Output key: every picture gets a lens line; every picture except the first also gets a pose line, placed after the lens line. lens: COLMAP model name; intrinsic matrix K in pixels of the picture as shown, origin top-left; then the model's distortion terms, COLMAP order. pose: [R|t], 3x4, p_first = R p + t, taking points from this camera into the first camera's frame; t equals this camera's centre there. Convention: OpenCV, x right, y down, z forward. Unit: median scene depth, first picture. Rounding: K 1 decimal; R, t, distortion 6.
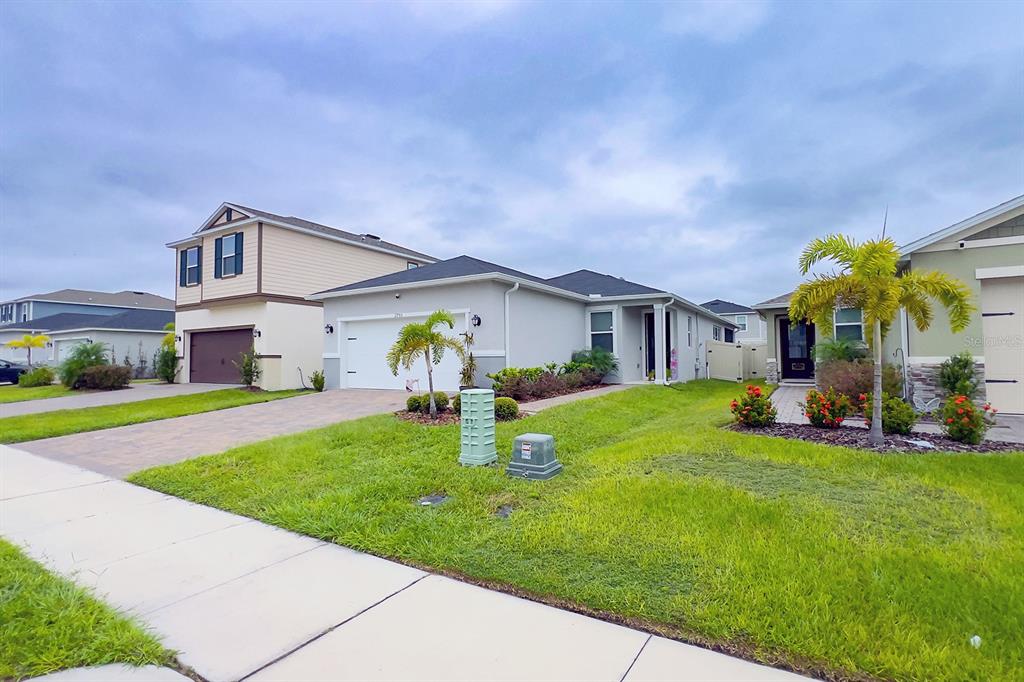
lens RADIAL K [[488.8, 0, 511.2], [0, 488.8, 339.7], [0, 0, 1]] dist [0.000873, 0.000640]
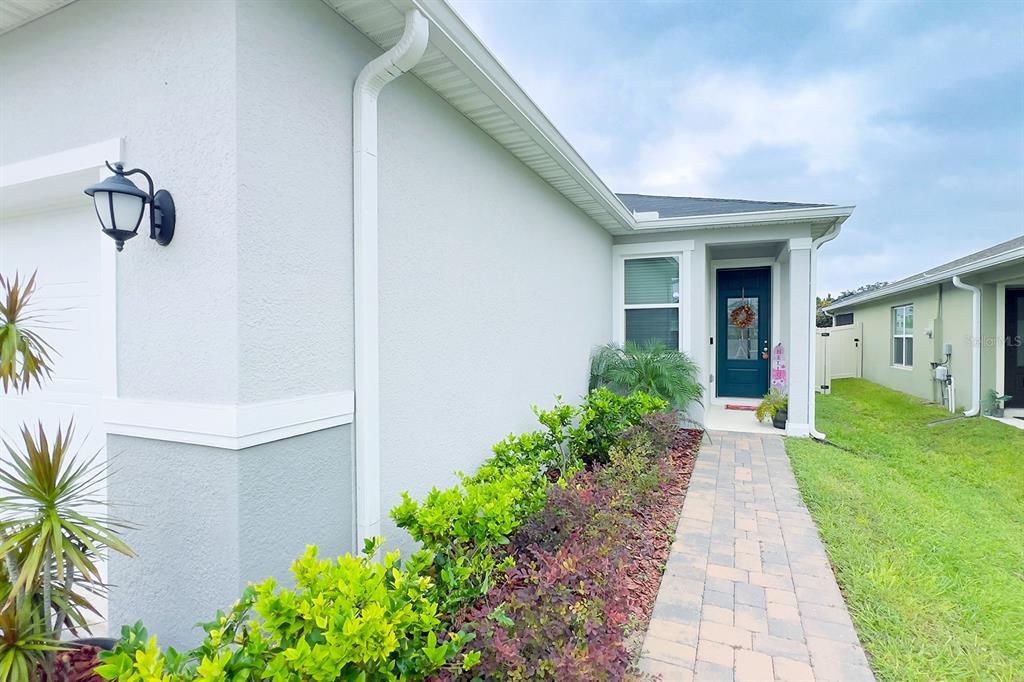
lens RADIAL K [[488.8, 0, 508.4], [0, 488.8, 338.6], [0, 0, 1]] dist [0.000873, 0.000640]
pose [[0.994745, 0.006476, 0.102174, 0.018083], [-0.011211, 0.998886, 0.045831, -0.004469], [-0.101763, -0.046736, 0.993710, 0.549145]]
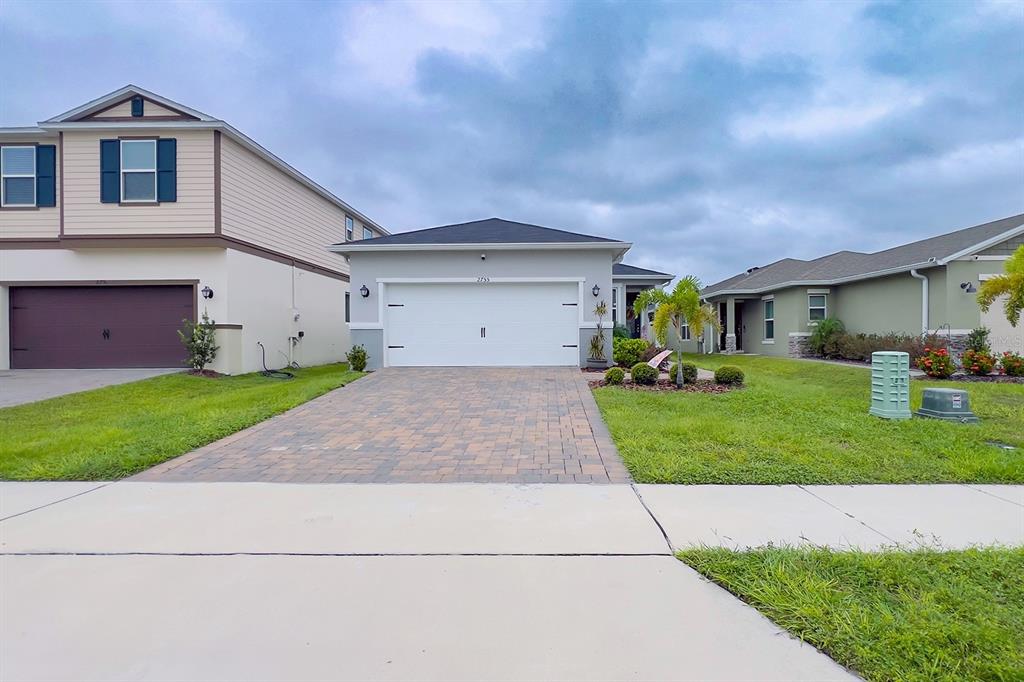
lens RADIAL K [[488.8, 0, 531.2], [0, 488.8, 339.6], [0, 0, 1]] dist [0.000873, 0.000640]
pose [[0.855472, 0.001815, 0.517846, -0.493745], [-0.021657, 0.999244, 0.032275, 0.020961], [-0.517397, -0.038826, 0.854865, 0.176957]]
